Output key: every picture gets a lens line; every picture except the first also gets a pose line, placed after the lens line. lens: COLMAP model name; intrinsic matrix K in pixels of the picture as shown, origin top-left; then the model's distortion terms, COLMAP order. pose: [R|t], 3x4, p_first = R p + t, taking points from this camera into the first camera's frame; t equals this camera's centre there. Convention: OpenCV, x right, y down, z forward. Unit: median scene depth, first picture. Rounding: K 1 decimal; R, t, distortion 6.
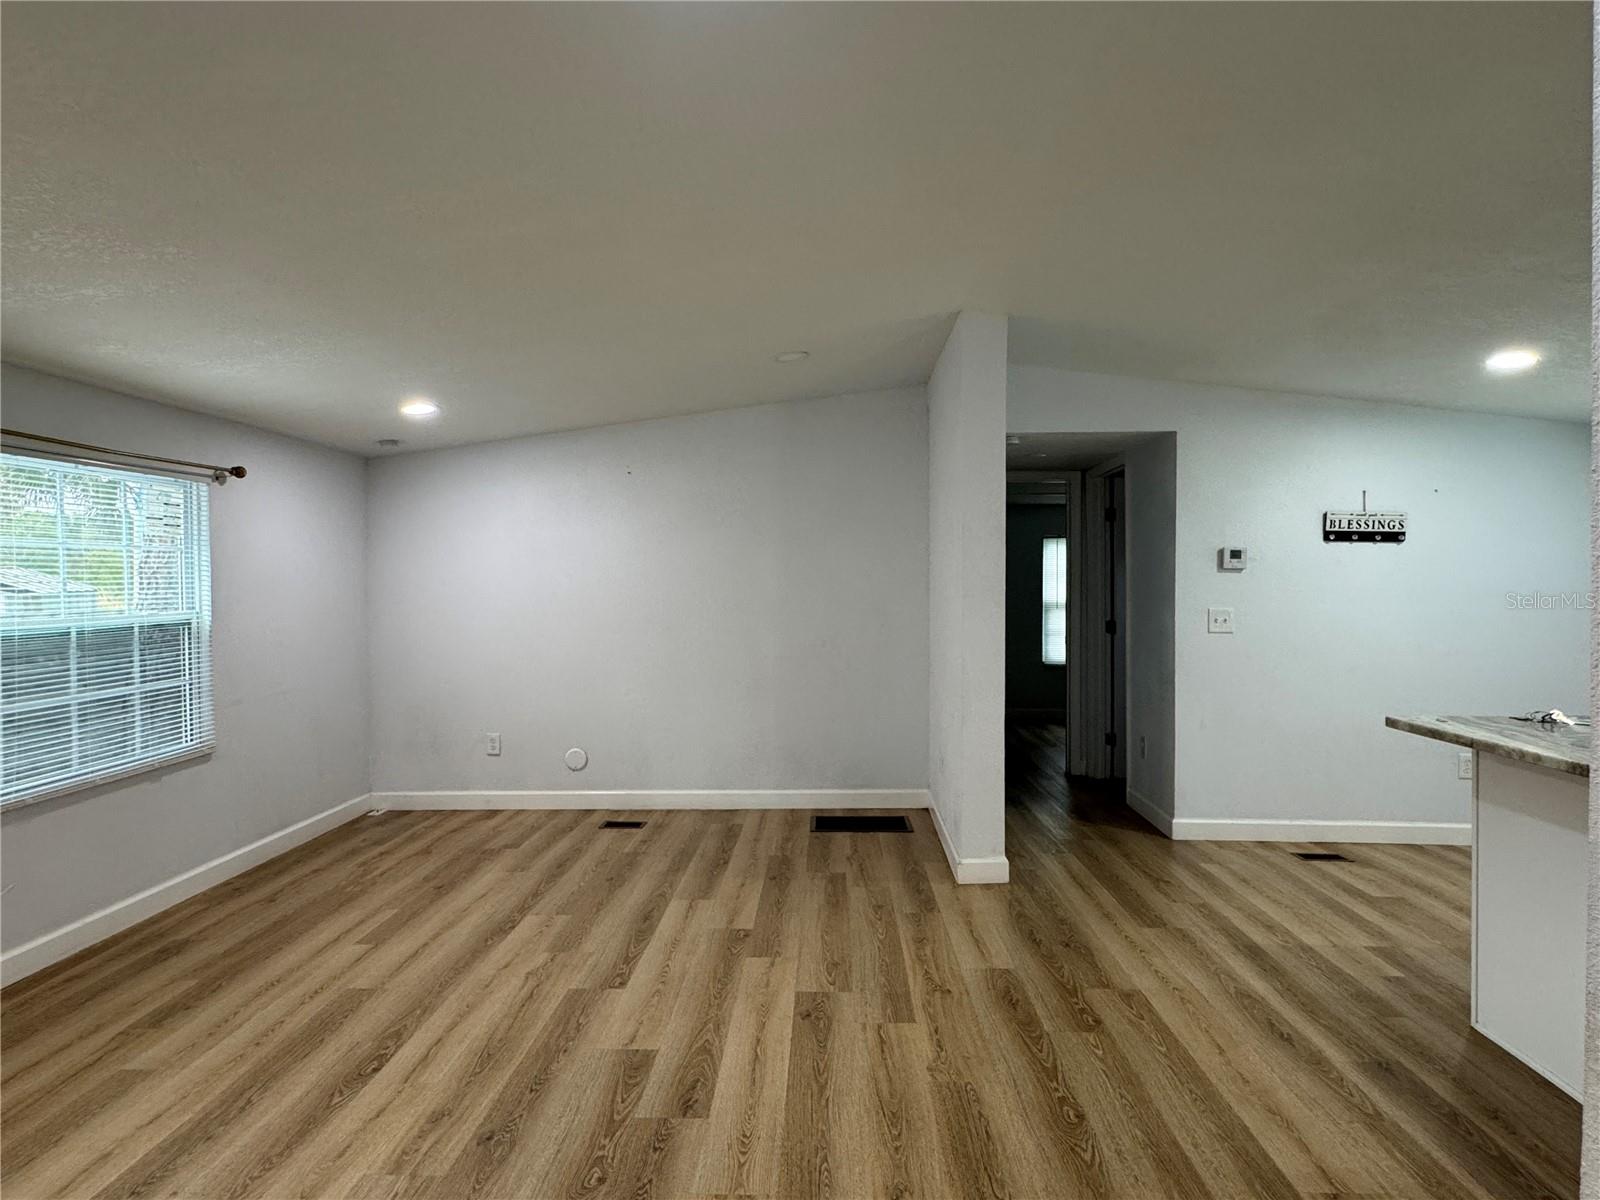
lens RADIAL K [[889.1, 0, 801.5], [0, 889.1, 599.1], [0, 0, 1]] dist [-0.000308, 0.001286]
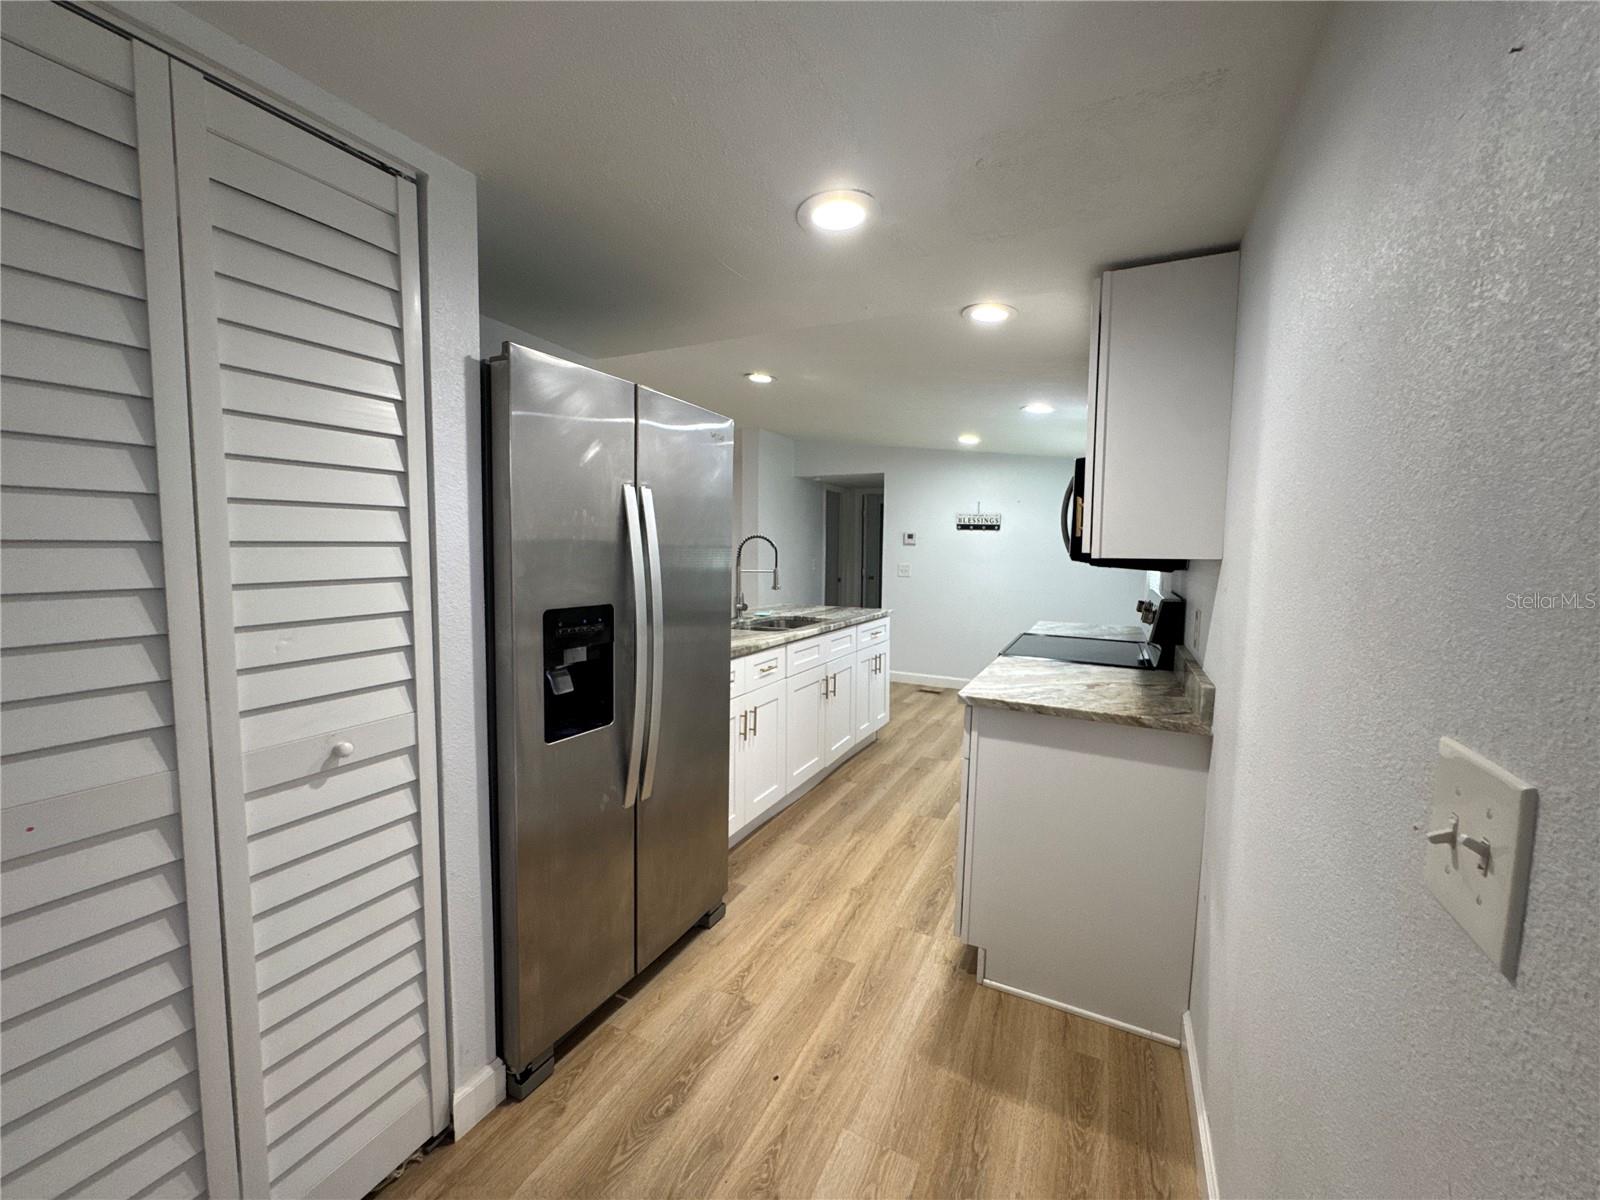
lens RADIAL K [[642.3, 0, 790.3], [0, 642.3, 598.3], [0, 0, 1]] dist [-0.003396, -0.000599]
pose [[0.908238, 0.044650, -0.416065, 1.312547], [-0.016721, 0.997369, 0.070531, -0.015266], [0.418120, -0.057102, 0.906595, -0.620908]]
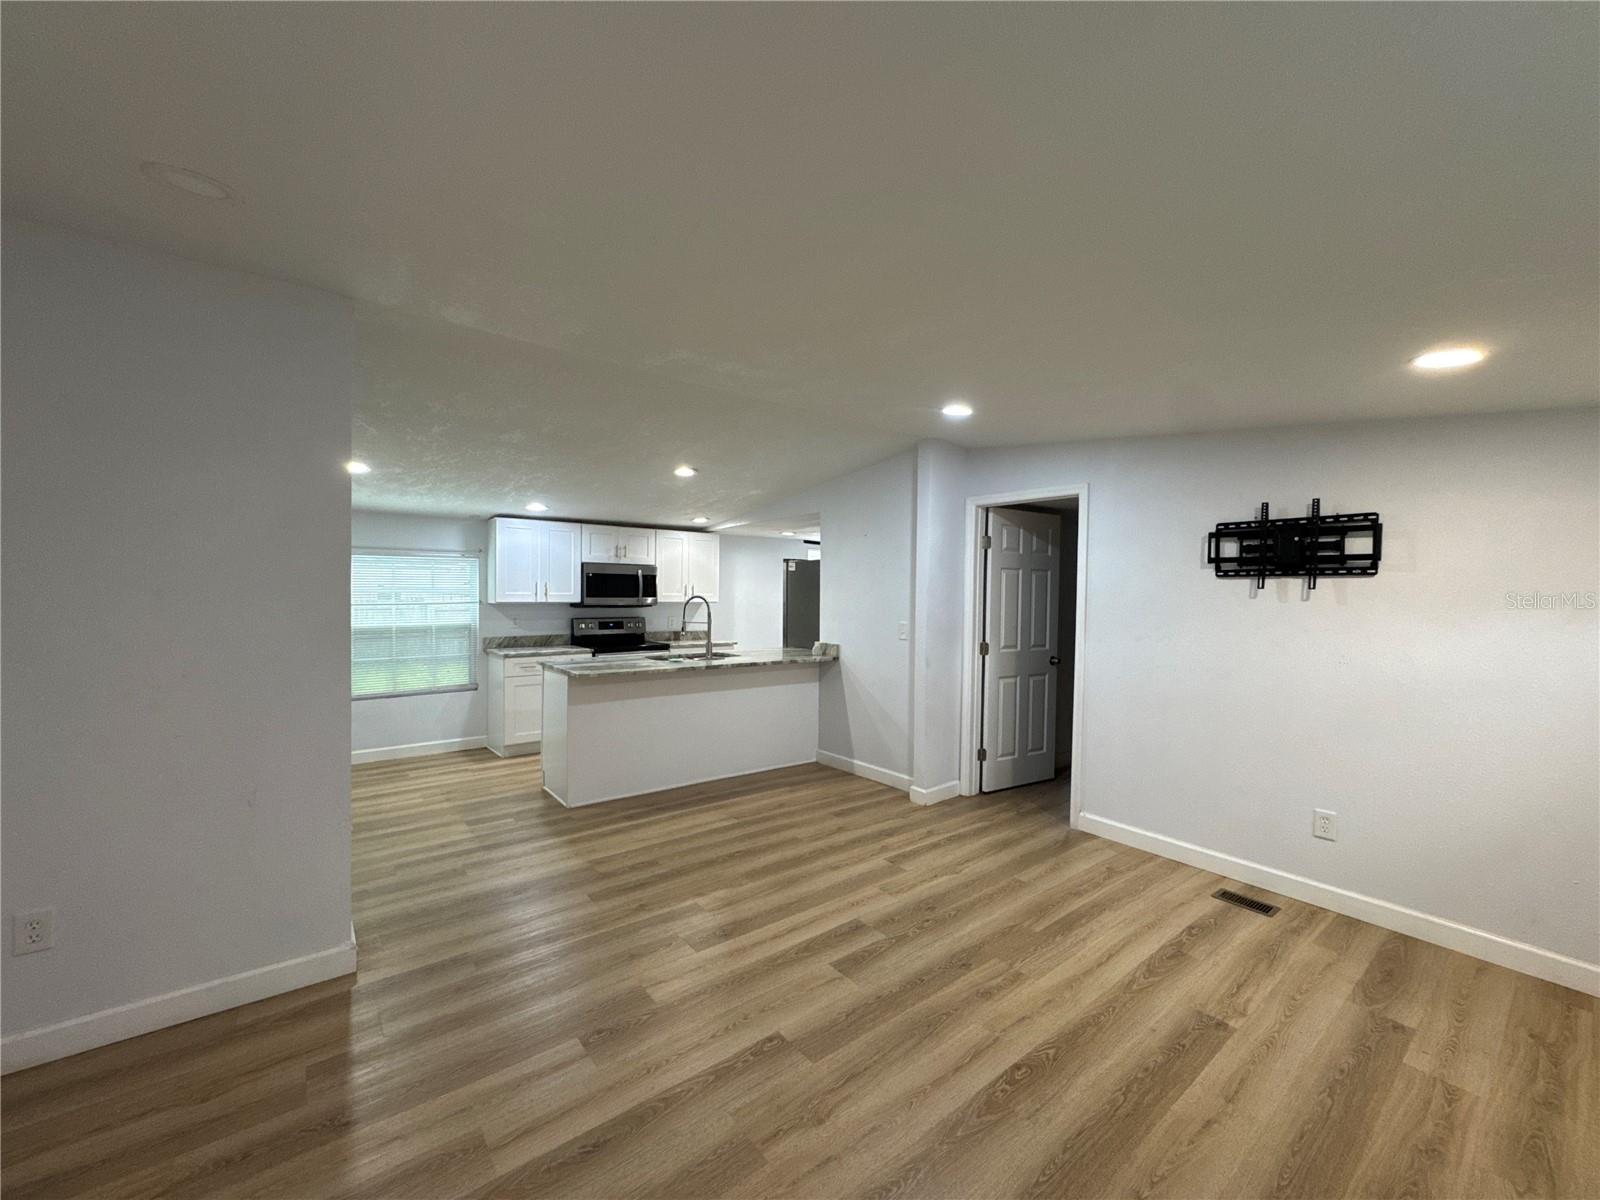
lens RADIAL K [[642.3, 0, 796.3], [0, 642.3, 598.2], [0, 0, 1]] dist [-0.003396, -0.000599]
pose [[-0.644525, -0.009127, 0.764529, -0.751457], [0.000375, 0.999925, 0.012253, -0.059412], [-0.764583, 0.008184, -0.644473, 1.426552]]
